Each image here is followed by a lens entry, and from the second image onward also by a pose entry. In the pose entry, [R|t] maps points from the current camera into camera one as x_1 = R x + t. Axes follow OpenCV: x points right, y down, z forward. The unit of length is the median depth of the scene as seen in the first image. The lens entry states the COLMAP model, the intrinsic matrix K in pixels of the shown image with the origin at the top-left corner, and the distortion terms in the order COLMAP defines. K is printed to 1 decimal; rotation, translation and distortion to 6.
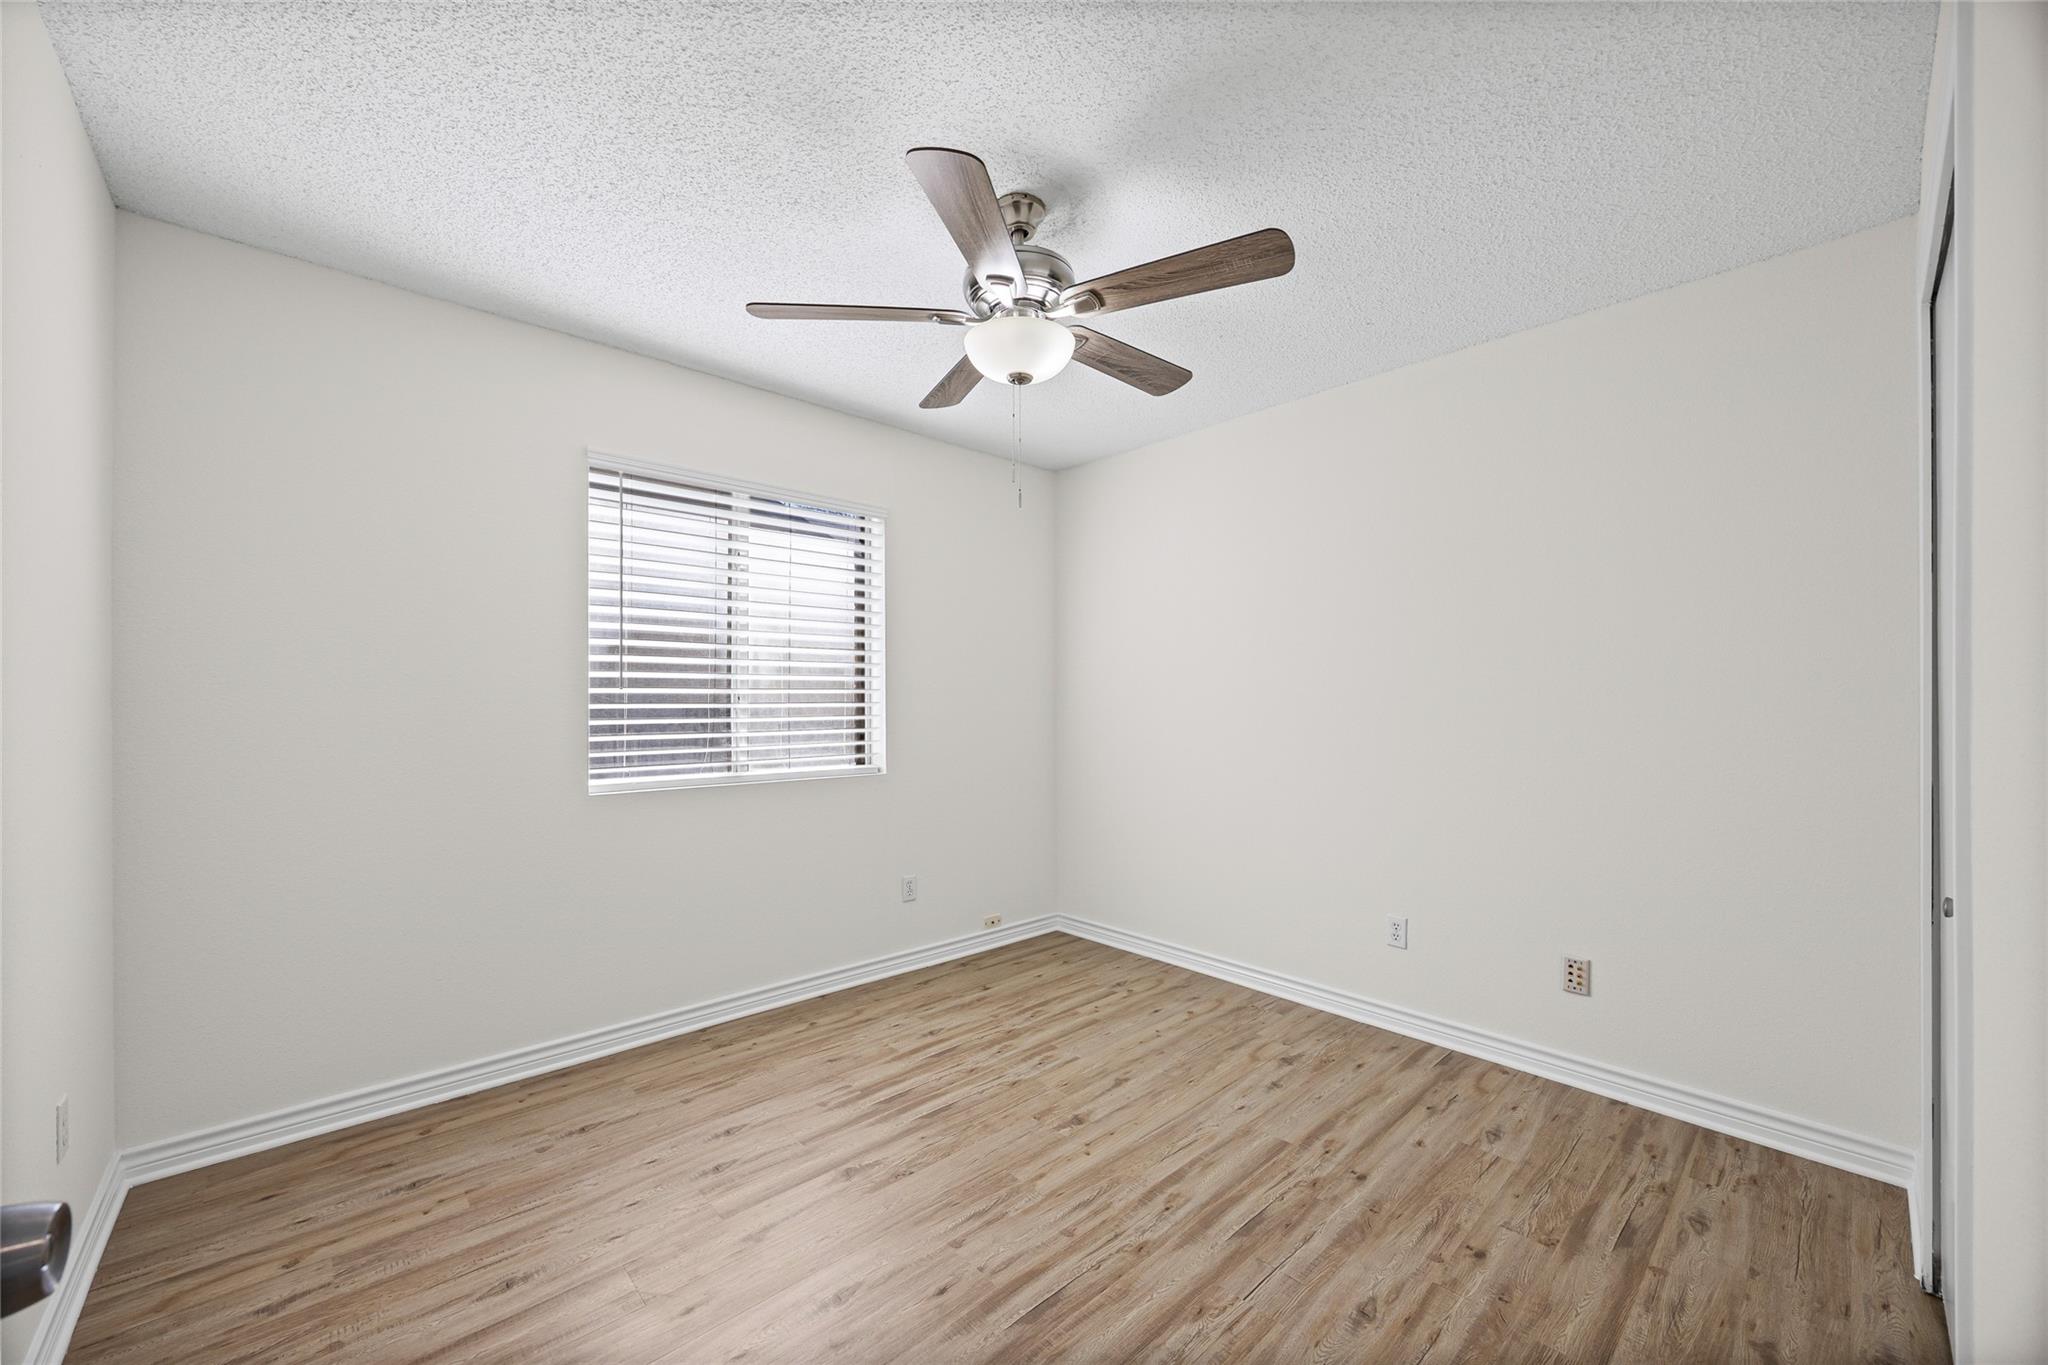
lens RADIAL K [[790.5, 0, 1022.5], [0, 790.5, 692.6], [0, 0, 1]] dist [0.000432, -0.000168]
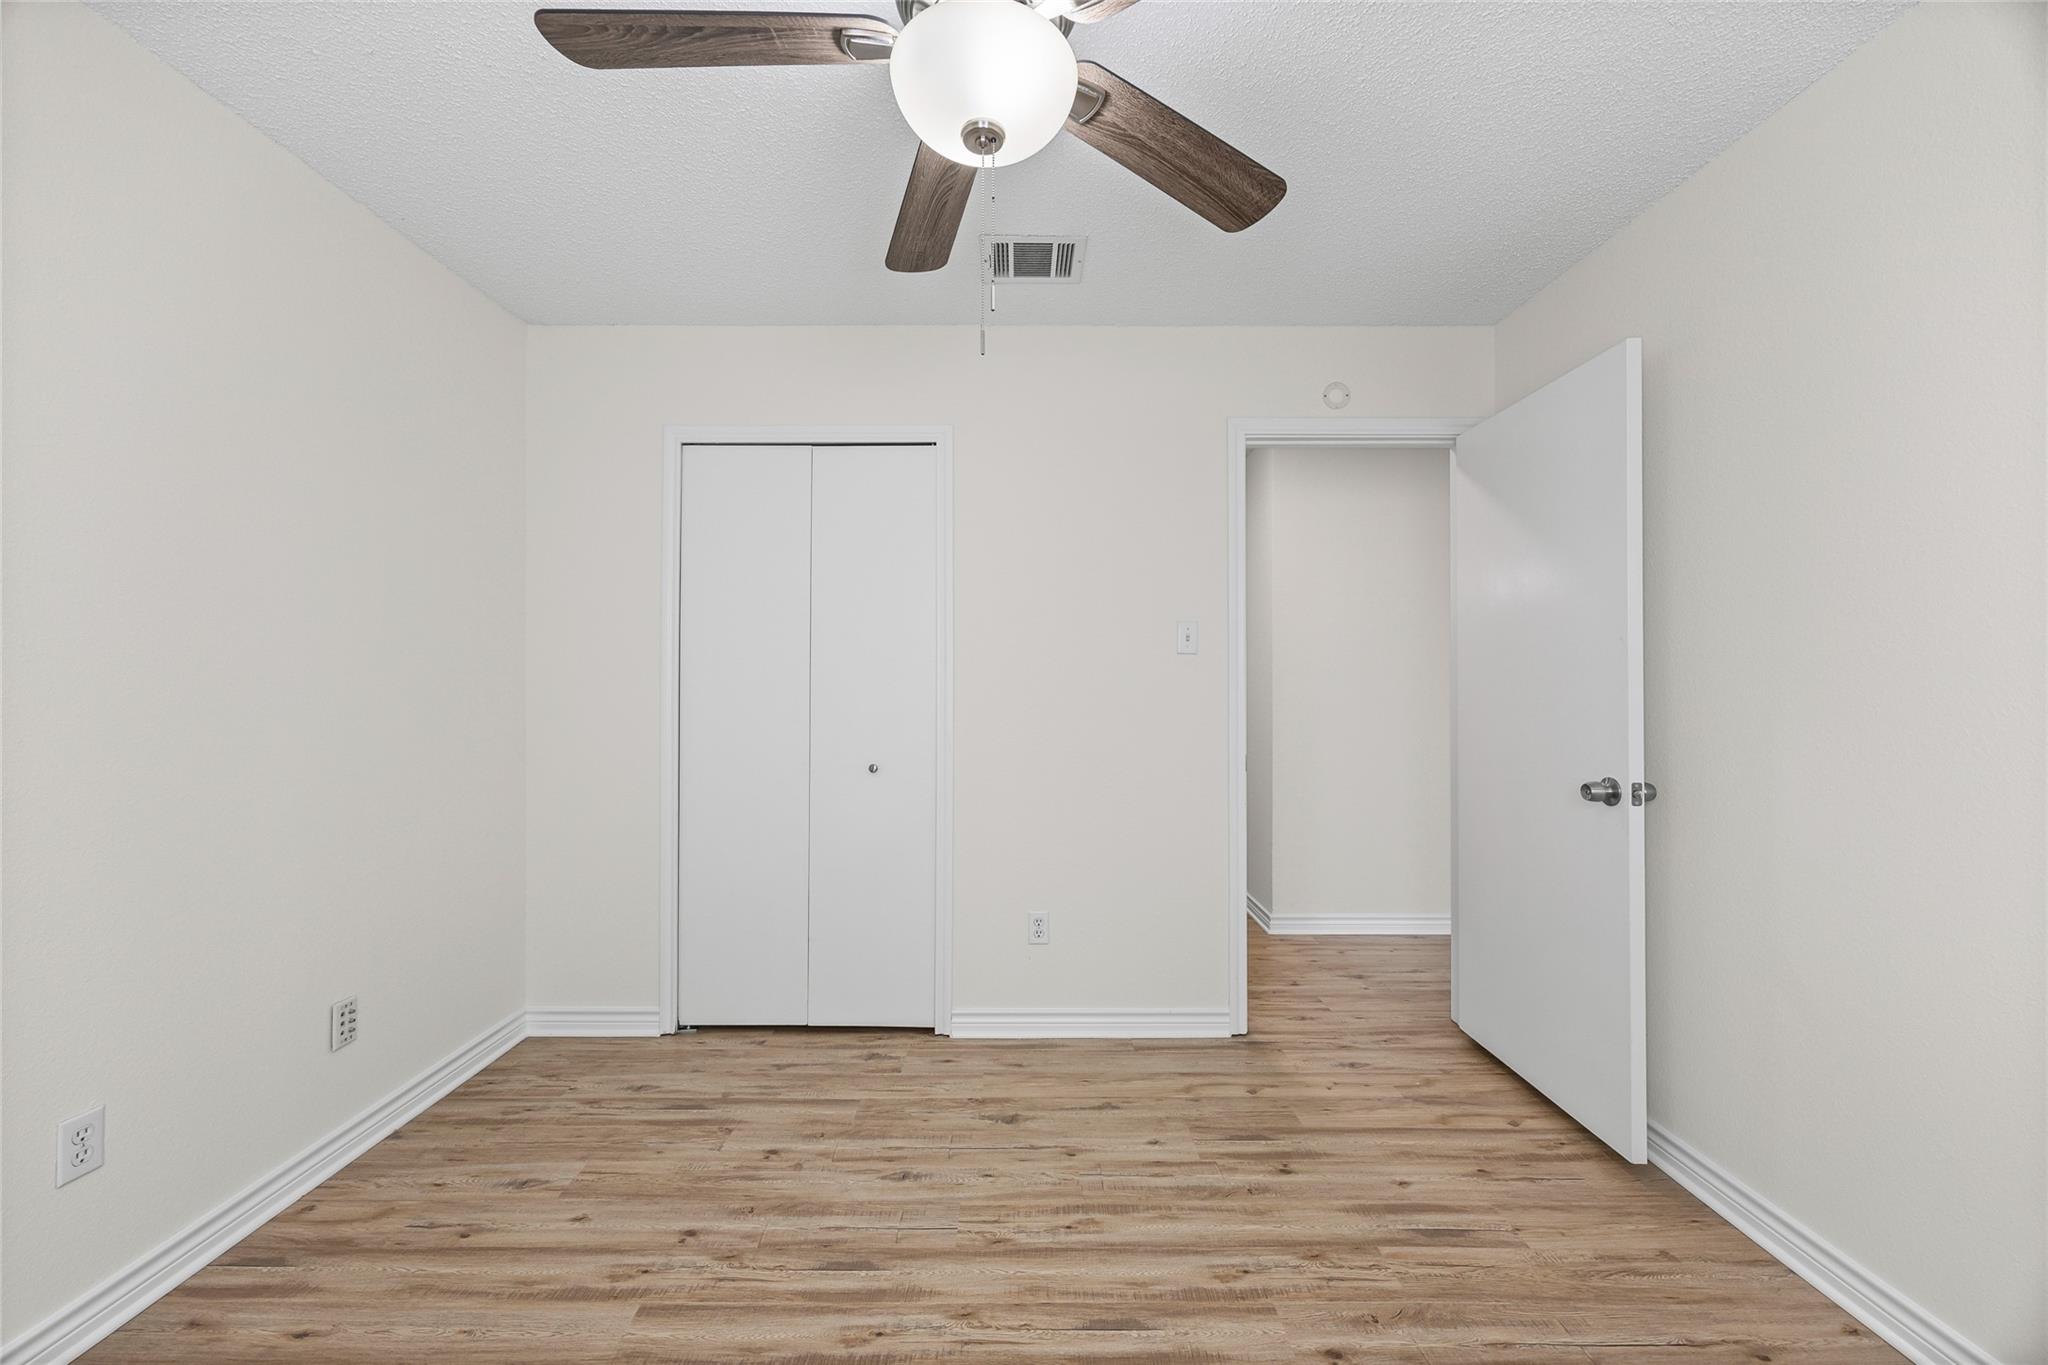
lens RADIAL K [[790.5, 0, 1020.5], [0, 790.5, 681.8], [0, 0, 1]] dist [0.000432, -0.000168]
pose [[-0.736346, -0.003350, 0.676597, -0.433207], [-0.009884, 0.999934, -0.005806, 0.016833], [-0.676533, -0.010962, -0.736331, 1.460519]]
